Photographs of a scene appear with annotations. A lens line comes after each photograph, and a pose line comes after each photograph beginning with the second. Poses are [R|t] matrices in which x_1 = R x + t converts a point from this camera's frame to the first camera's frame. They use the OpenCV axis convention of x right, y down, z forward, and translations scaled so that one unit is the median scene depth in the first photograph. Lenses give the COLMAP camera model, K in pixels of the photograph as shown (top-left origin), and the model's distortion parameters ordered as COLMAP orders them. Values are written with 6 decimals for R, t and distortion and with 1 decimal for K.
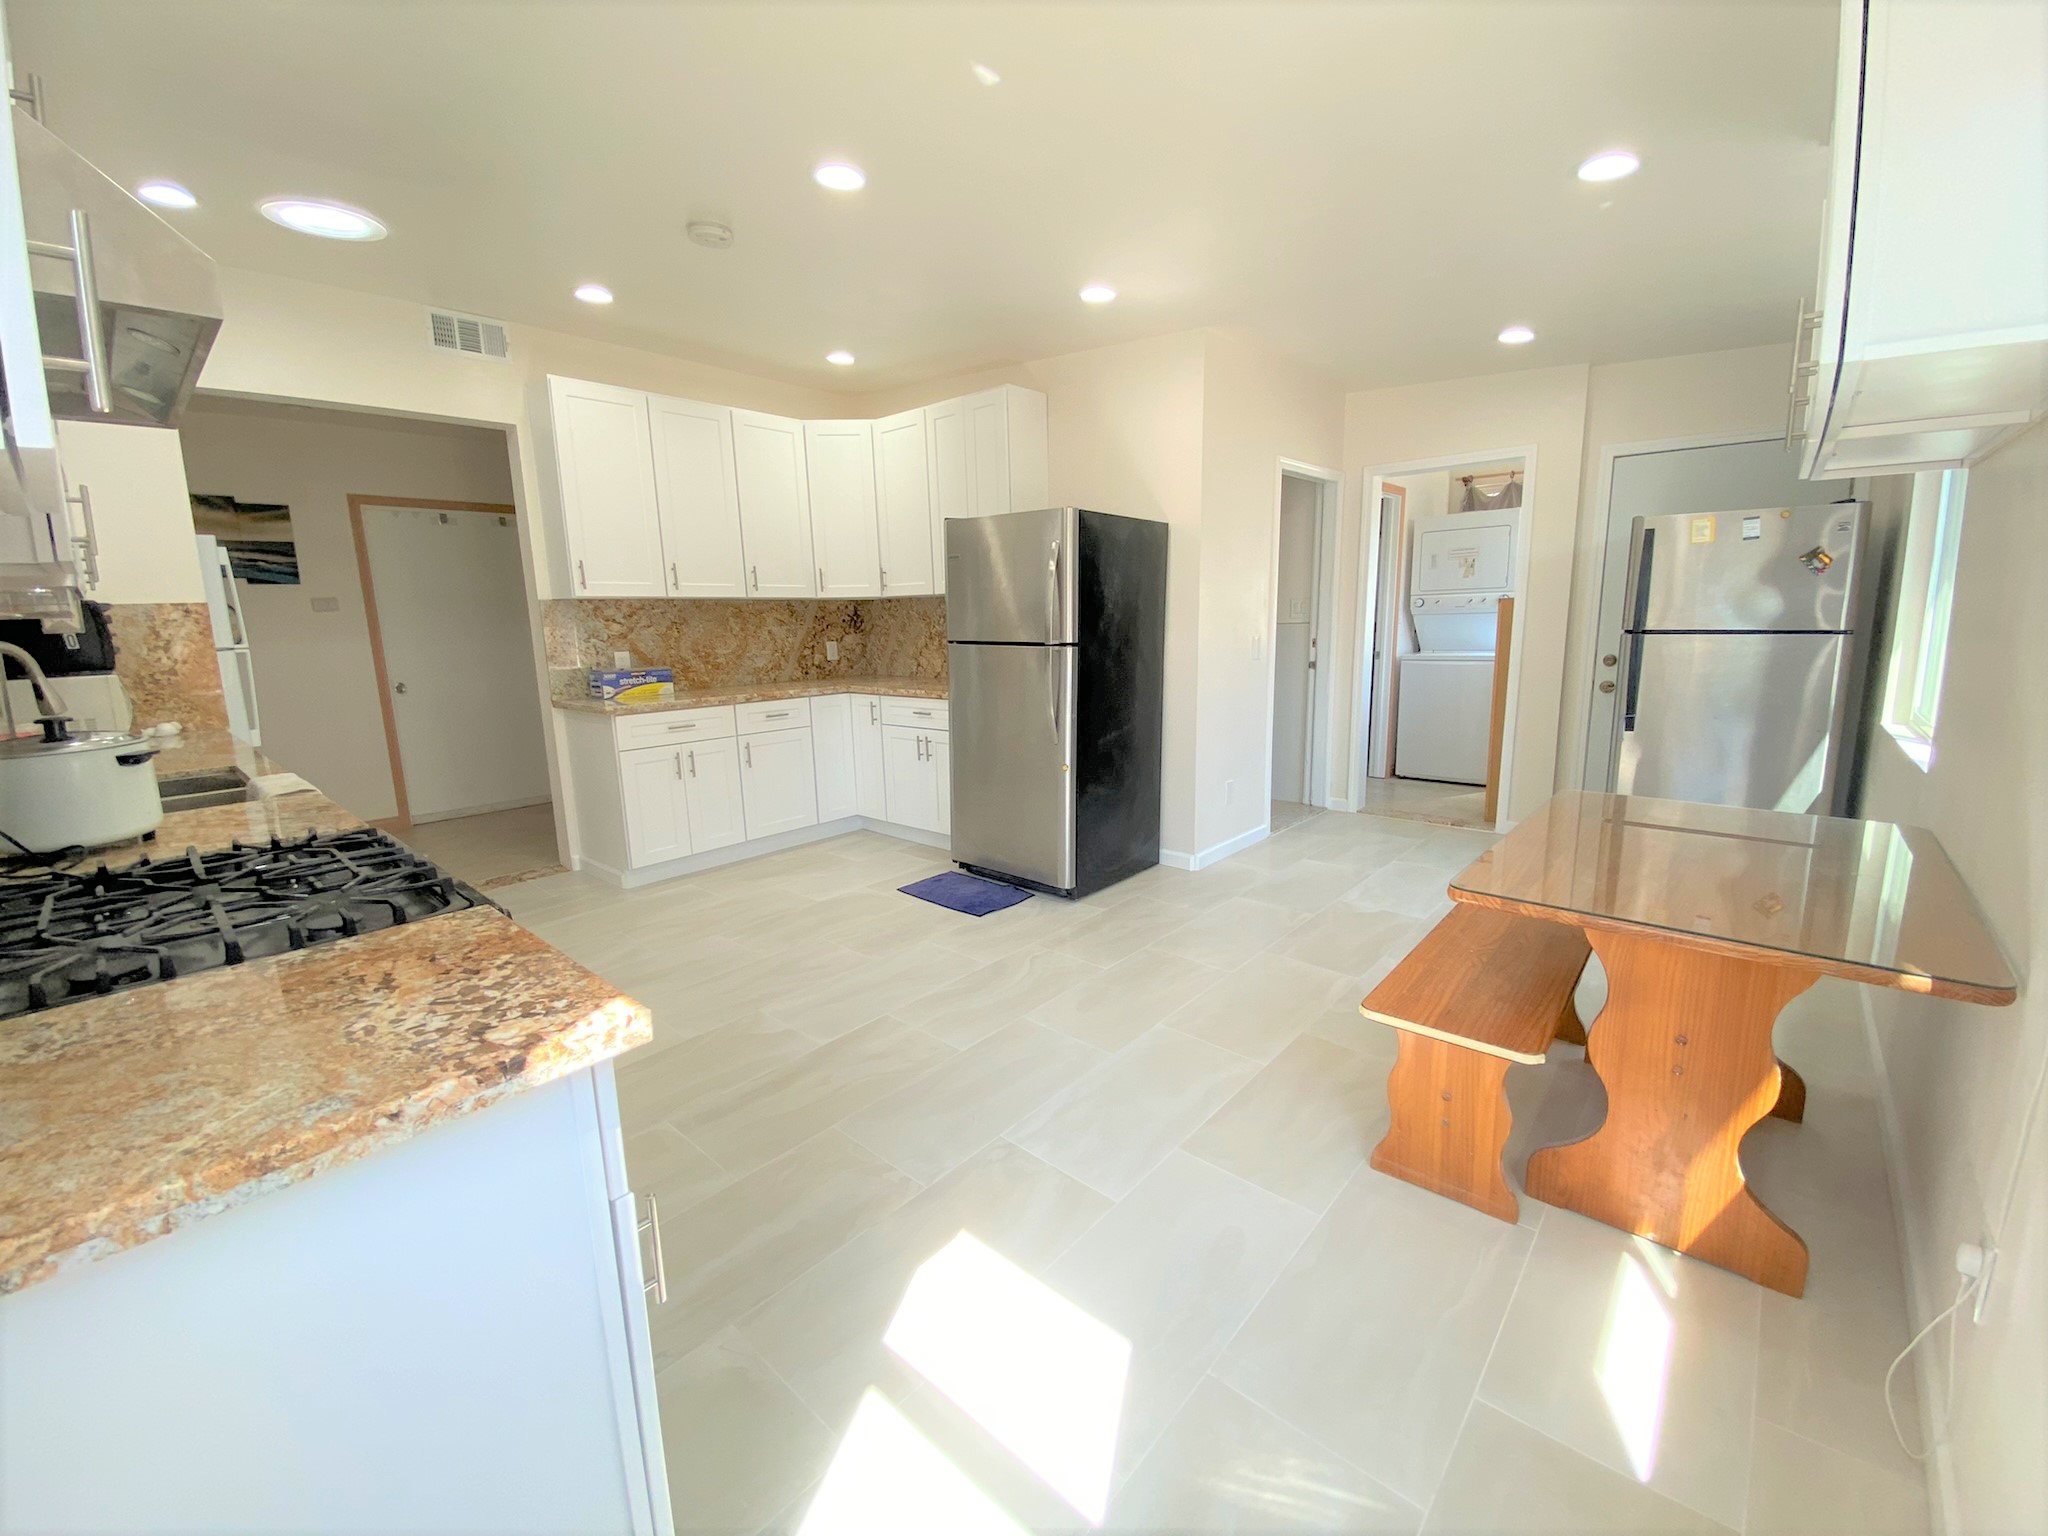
lens RADIAL K [[815.2, 0, 1024.0], [0, 815.2, 768.0], [0, 0, 1]] dist [0.001123, -0.015384]
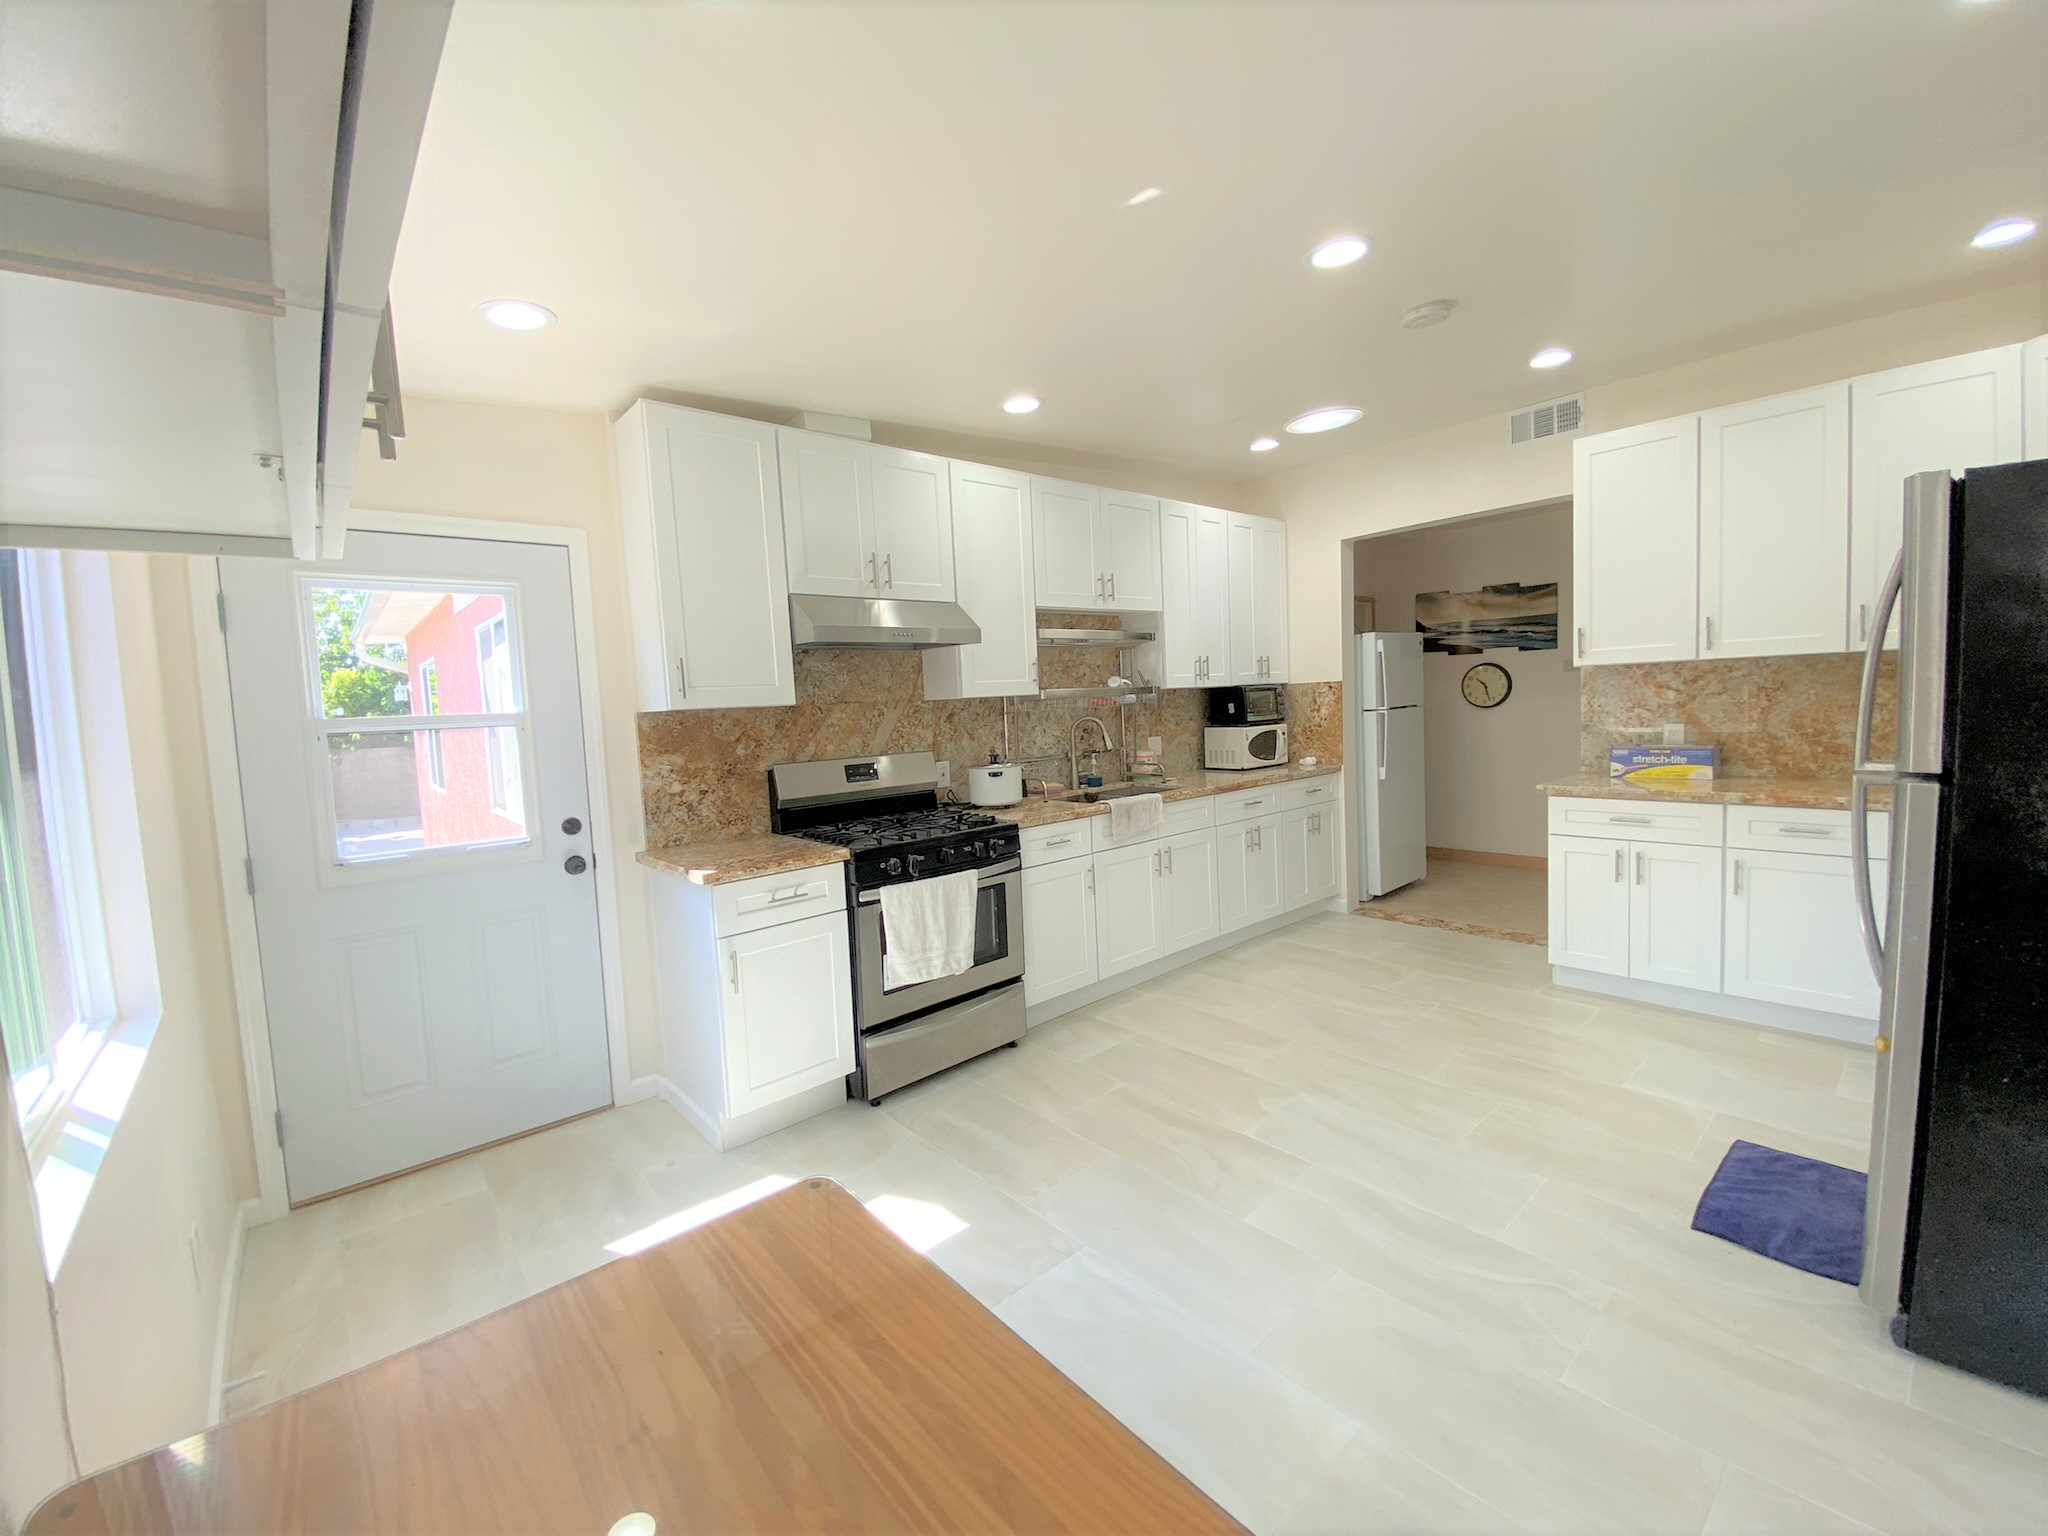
lens RADIAL K [[815.2, 0, 1024.0], [0, 815.2, 768.0], [0, 0, 1]] dist [0.001123, -0.015384]
pose [[-0.137141, 0.107168, -0.984737, 0.444177], [-0.130114, 0.983568, 0.125161, -0.120491], [0.981969, 0.145292, -0.120943, 0.470869]]
